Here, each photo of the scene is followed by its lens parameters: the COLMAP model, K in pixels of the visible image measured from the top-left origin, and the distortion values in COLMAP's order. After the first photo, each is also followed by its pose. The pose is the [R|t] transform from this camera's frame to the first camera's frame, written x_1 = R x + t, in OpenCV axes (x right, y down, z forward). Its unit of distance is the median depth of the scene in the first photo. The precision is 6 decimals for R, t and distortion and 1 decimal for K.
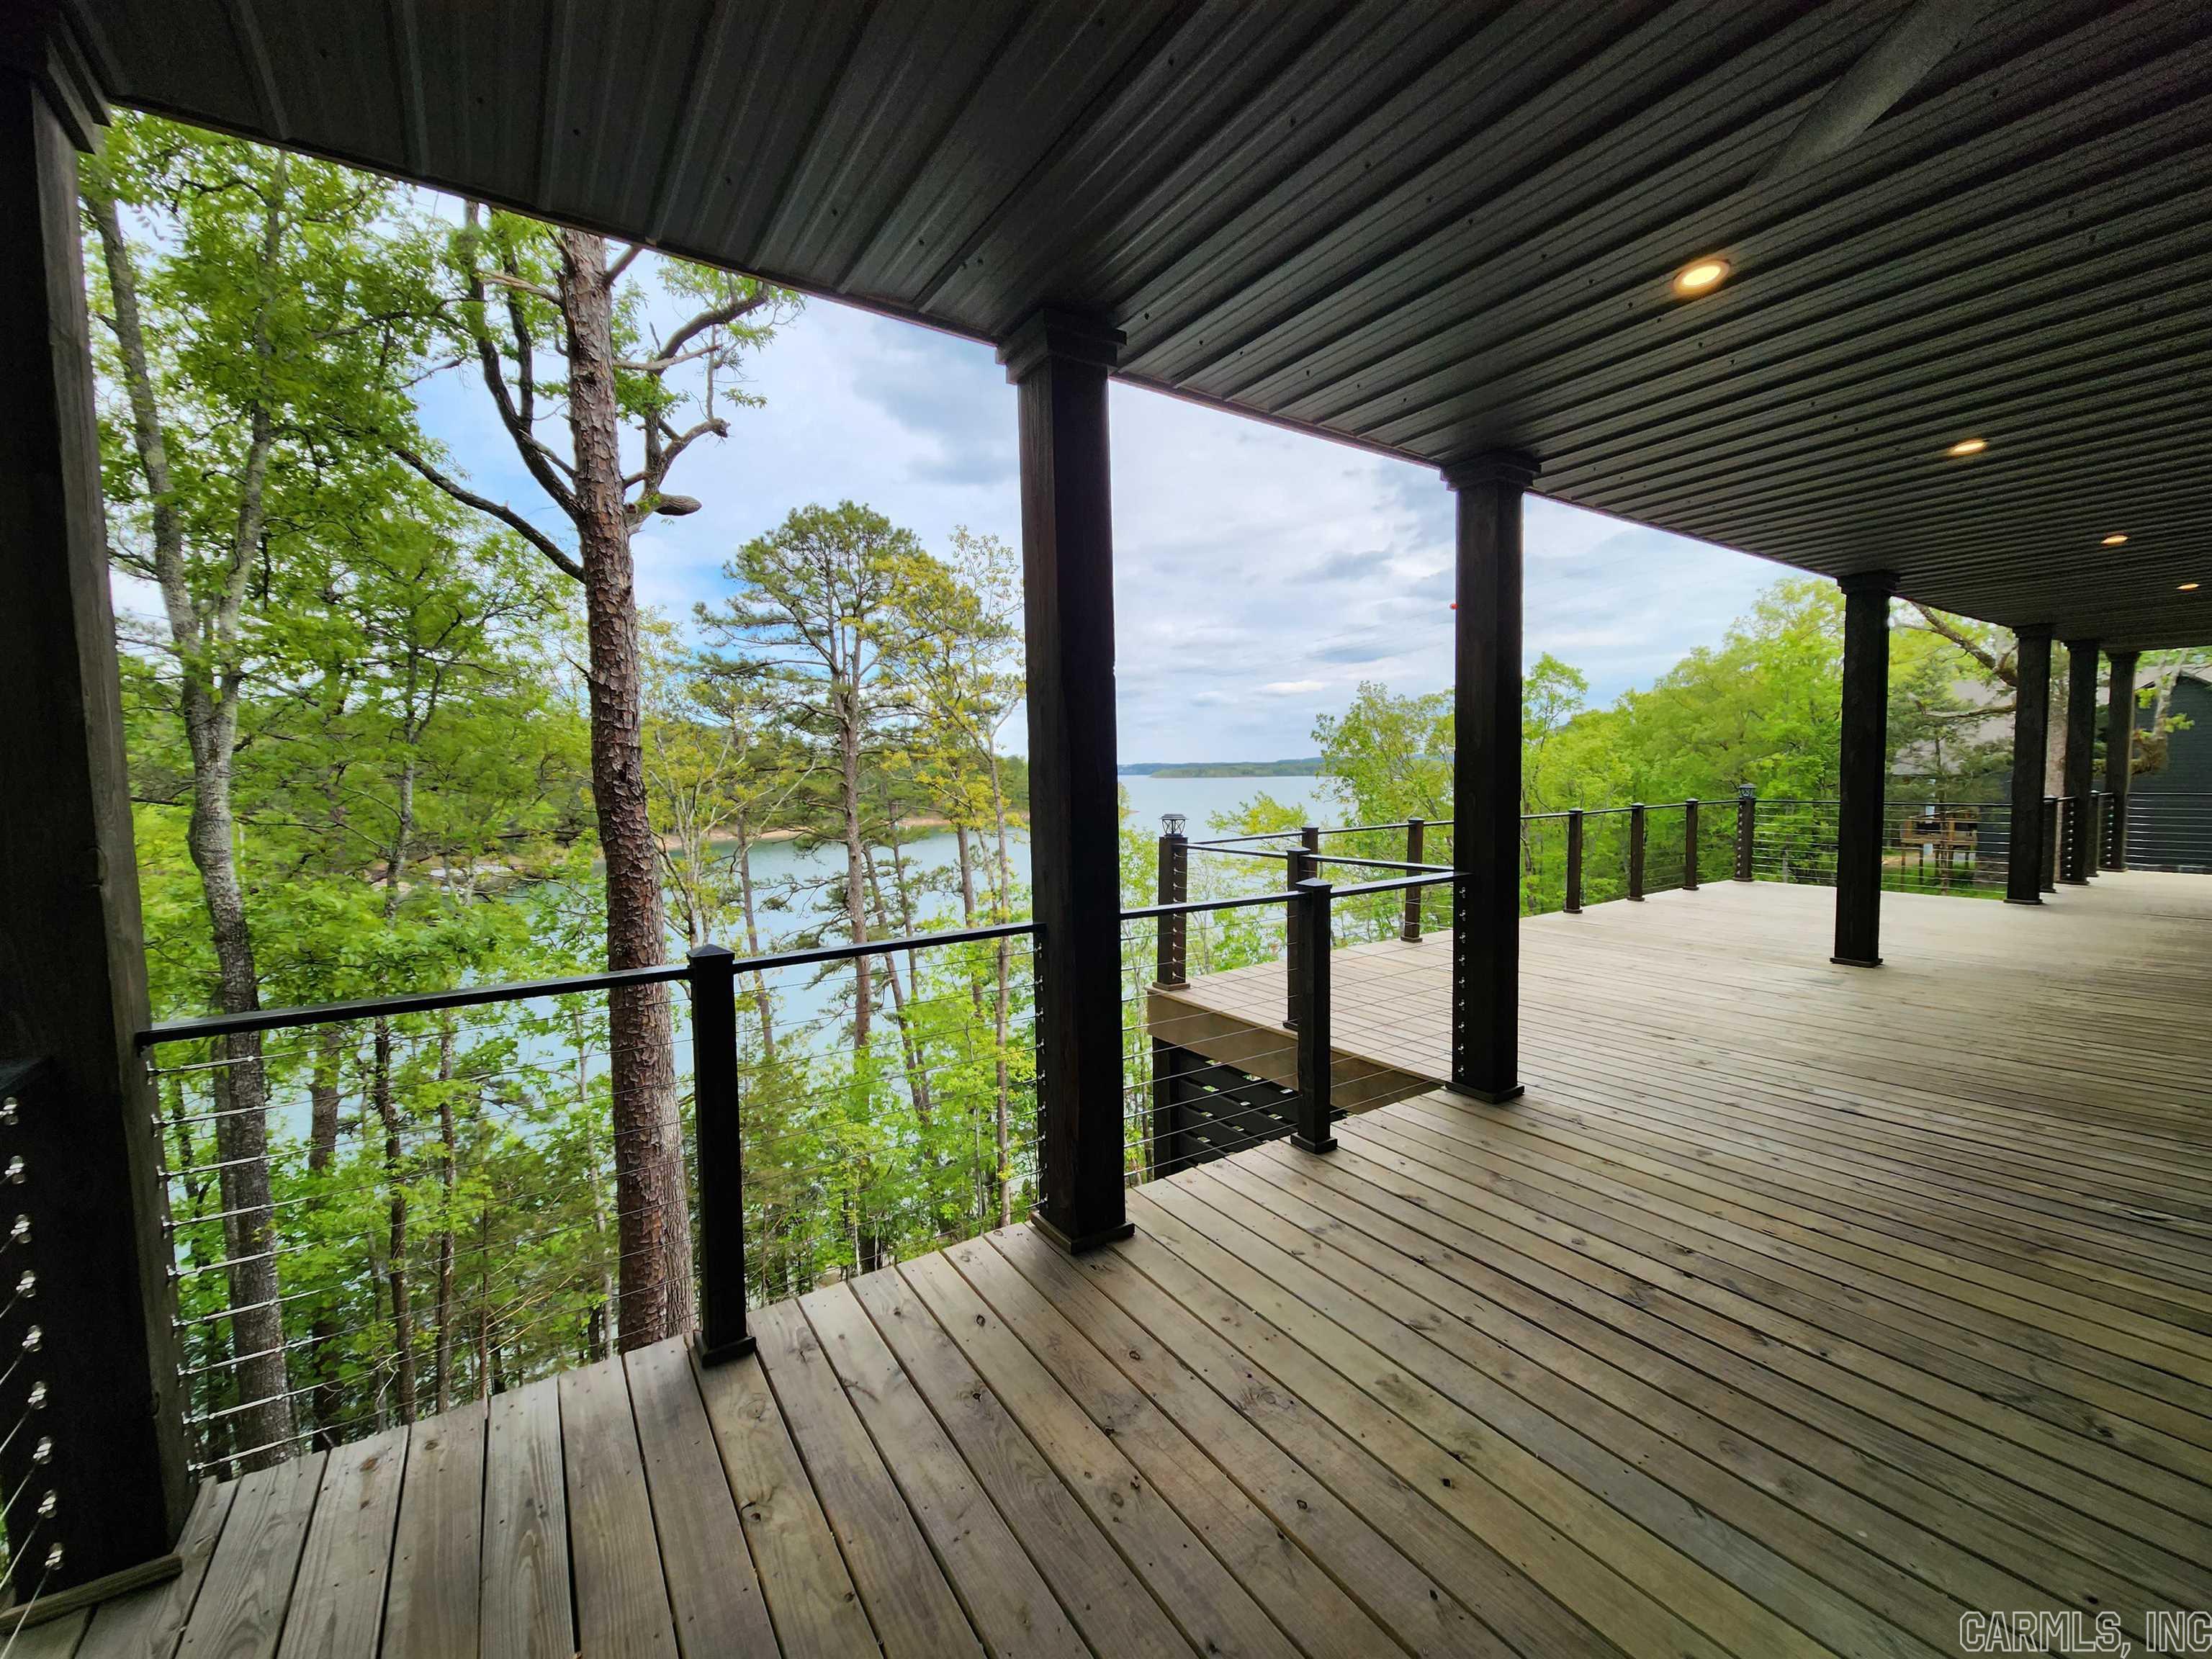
lens RADIAL K [[905.3, 0, 1099.7], [0, 905.3, 828.3], [0, 0, 1]] dist [-0.003222, 0.000089]
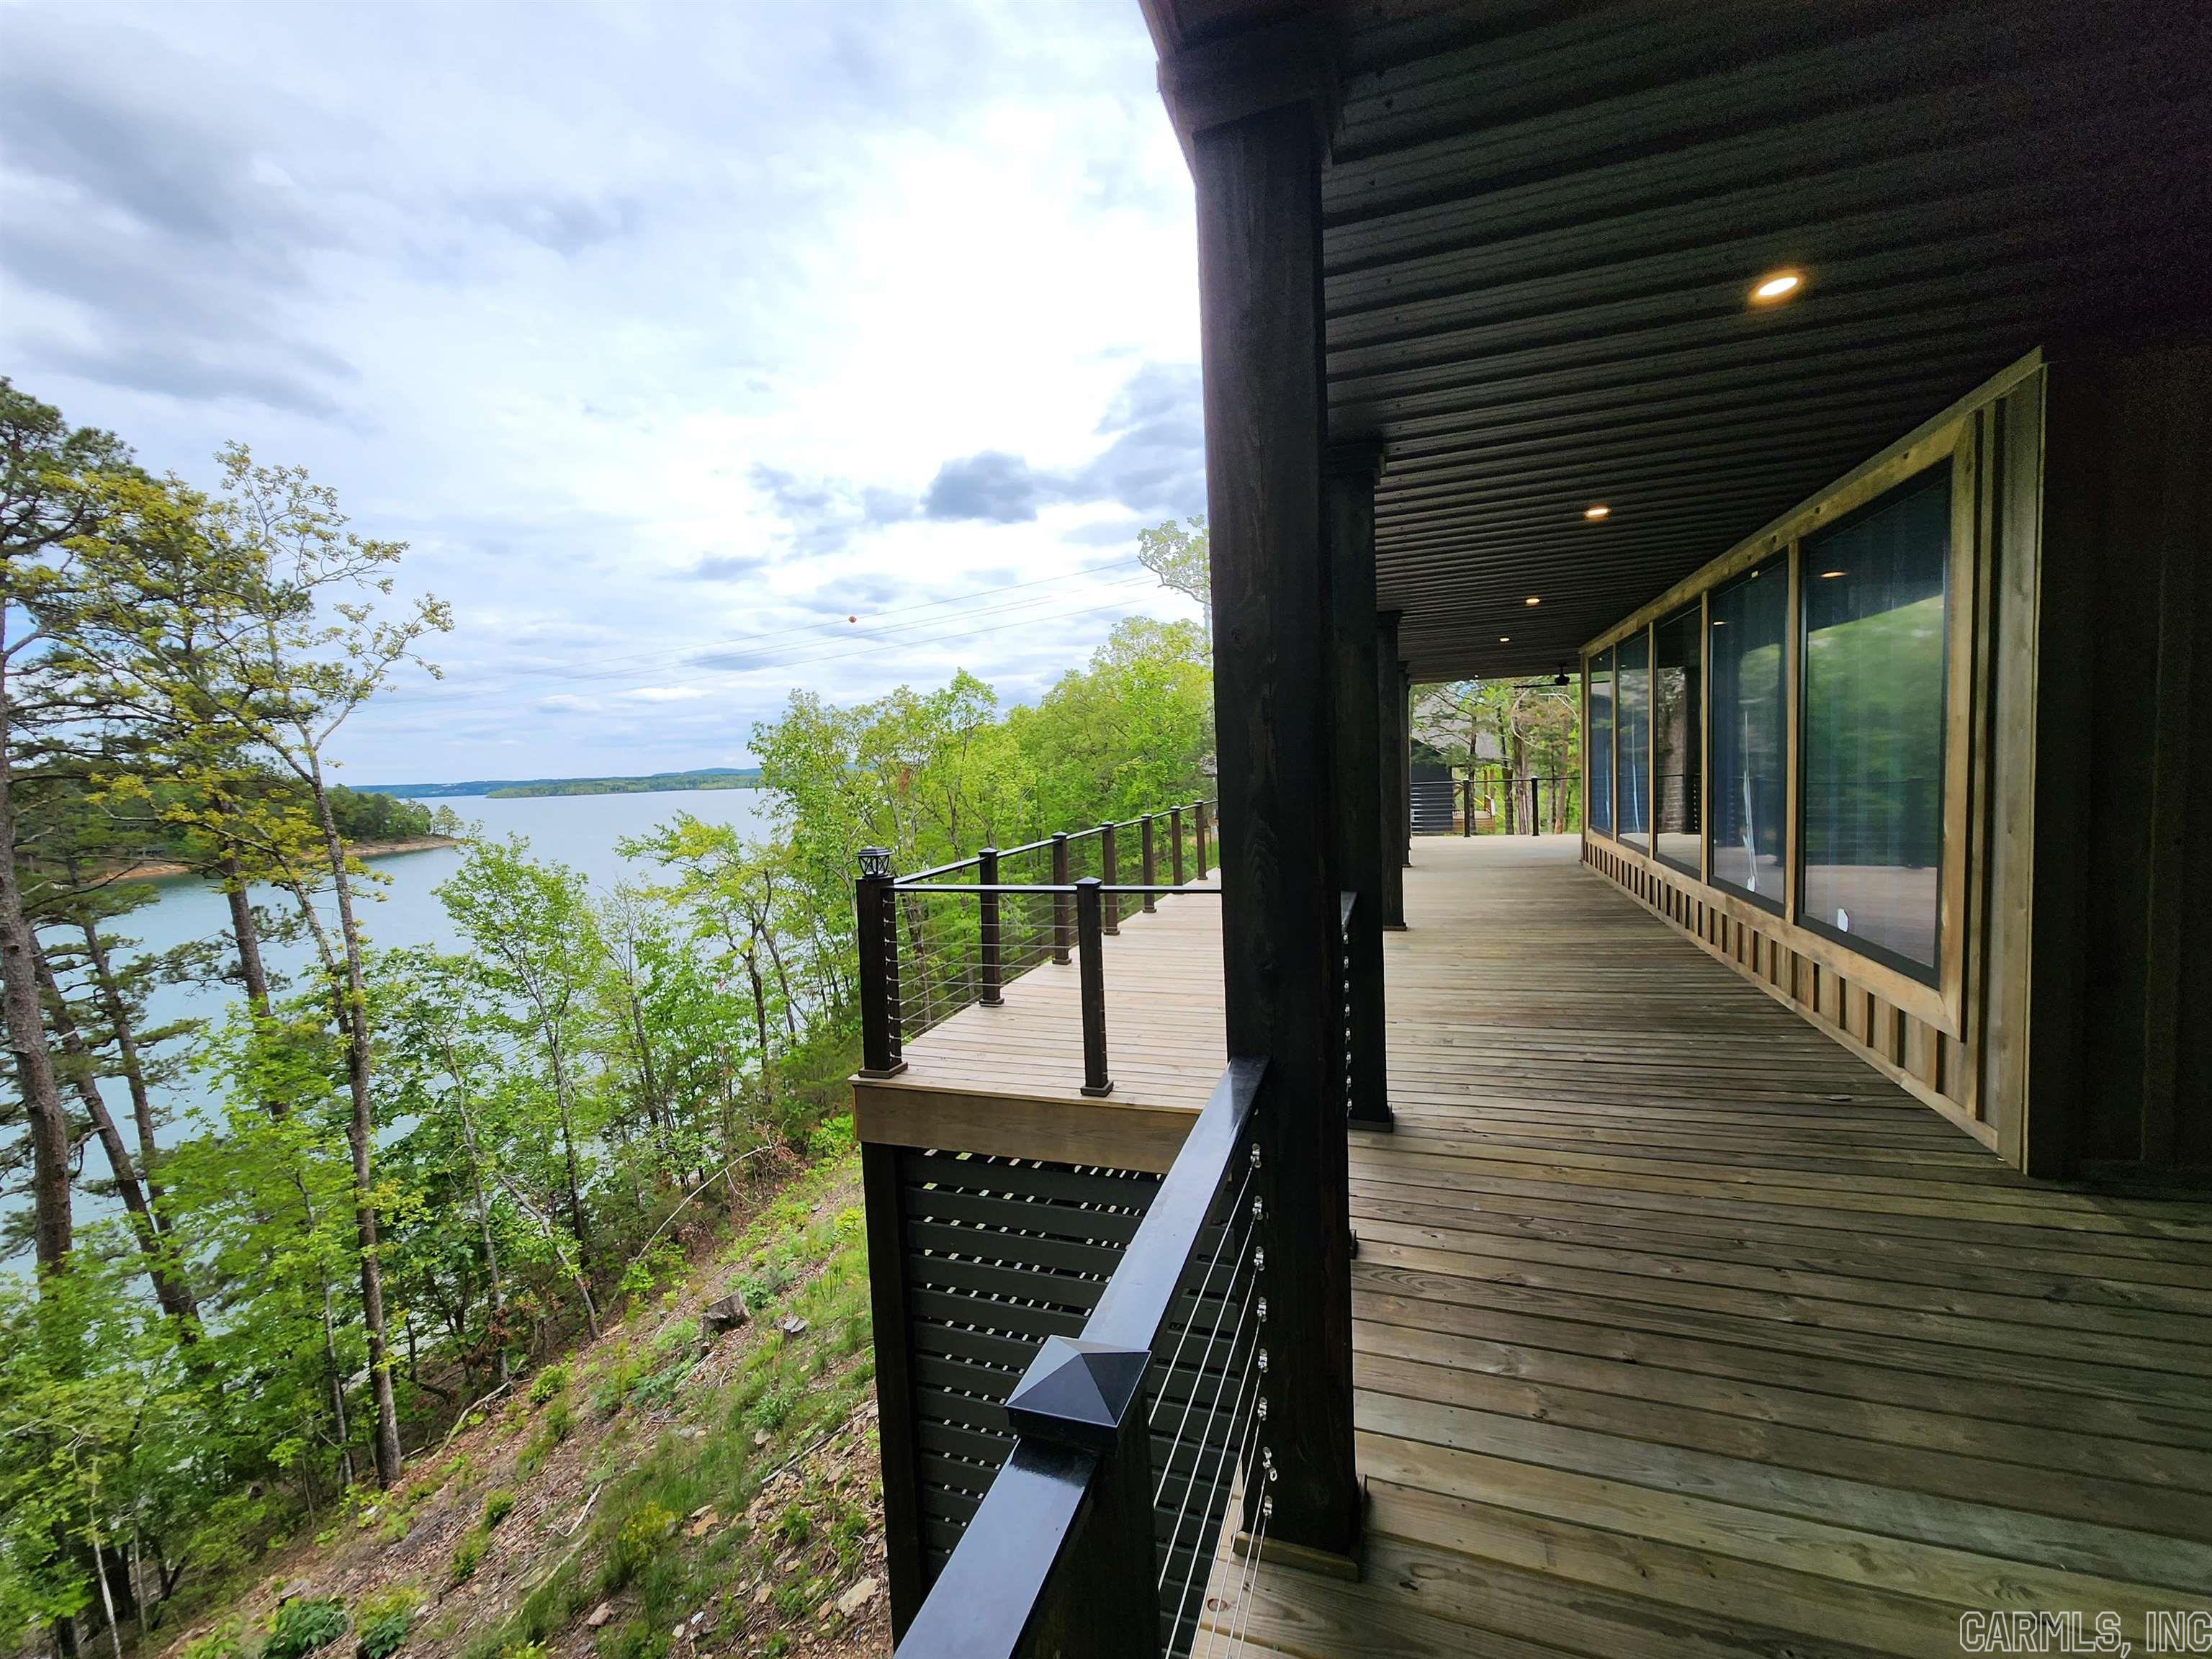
lens RADIAL K [[910.0, 0, 1108.9], [0, 910.0, 827.0], [0, 0, 1]] dist [0.003113, -0.004934]
pose [[0.792156, -0.058234, 0.607534, -0.043374], [0.066673, 0.997737, 0.008703, -0.005073], [-0.606666, 0.033612, 0.794246, 0.049918]]
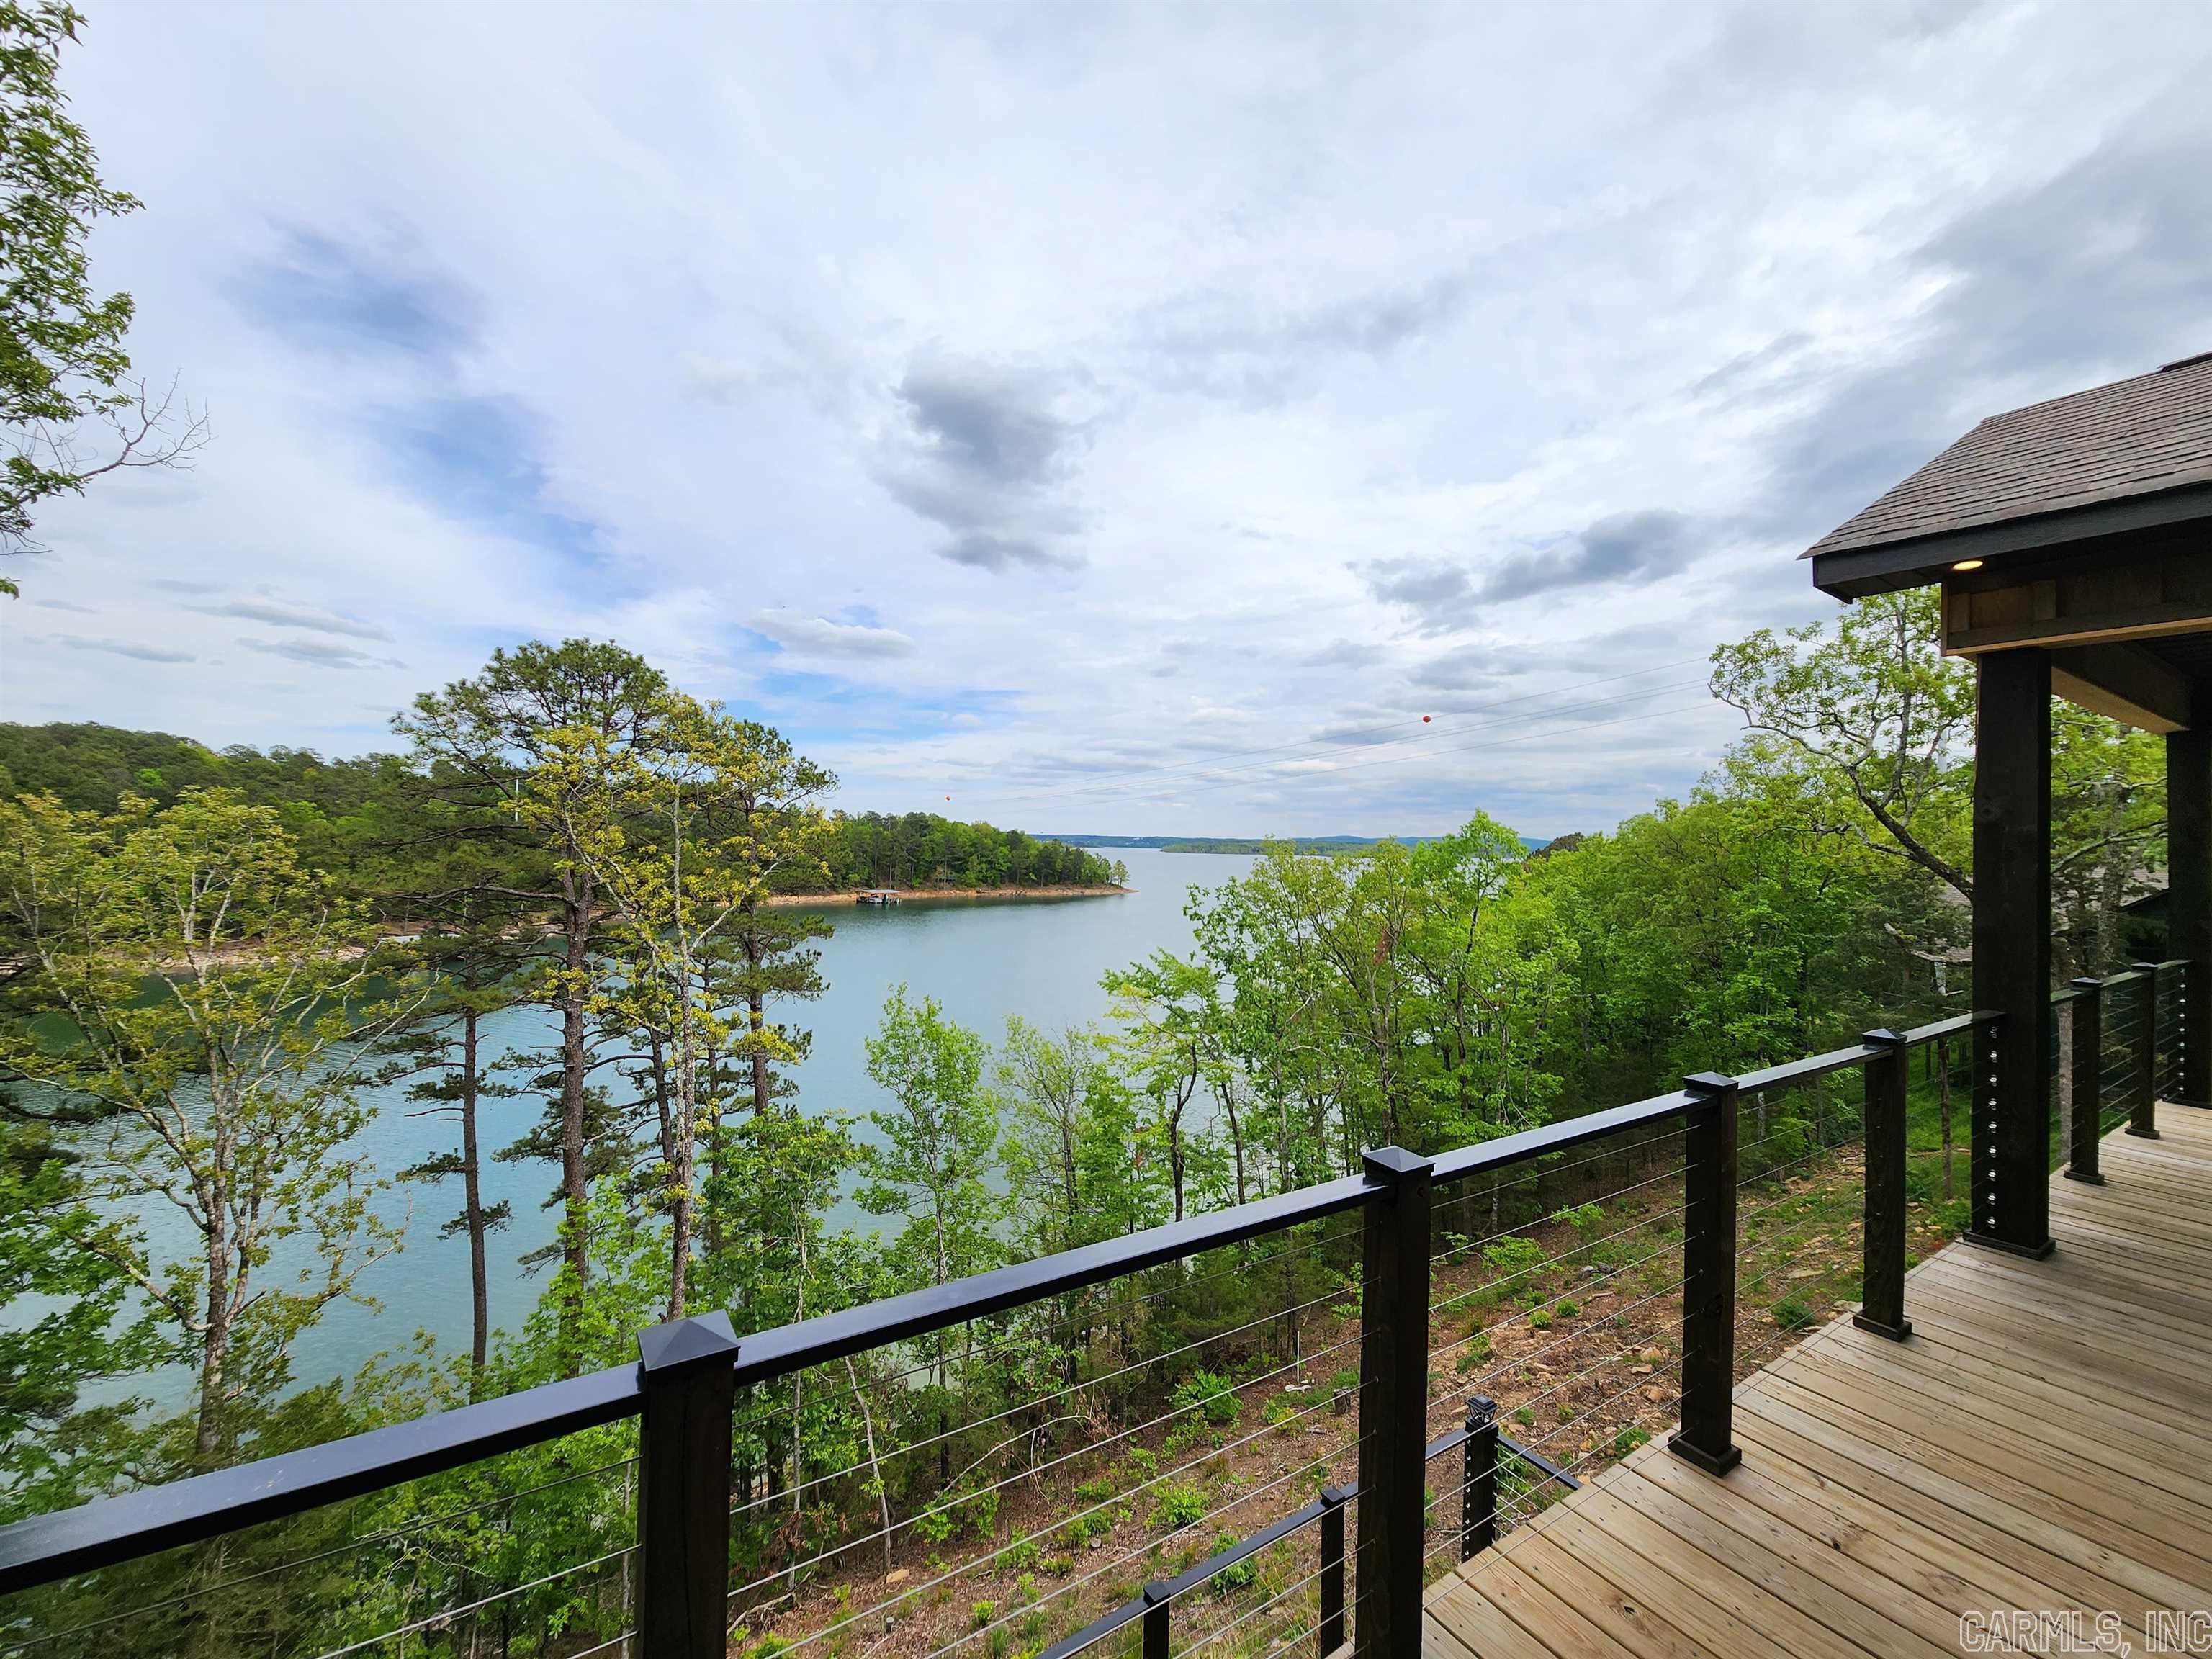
lens RADIAL K [[914.5, 0, 1106.0], [0, 914.5, 829.5], [0, 0, 1]] dist [0.016624, -0.000107]
pose [[0.999376, 0.034977, -0.004890, 0.163495], [-0.035253, 0.996320, -0.078127, -0.111529], [0.002140, 0.078250, 0.996931, 0.136901]]
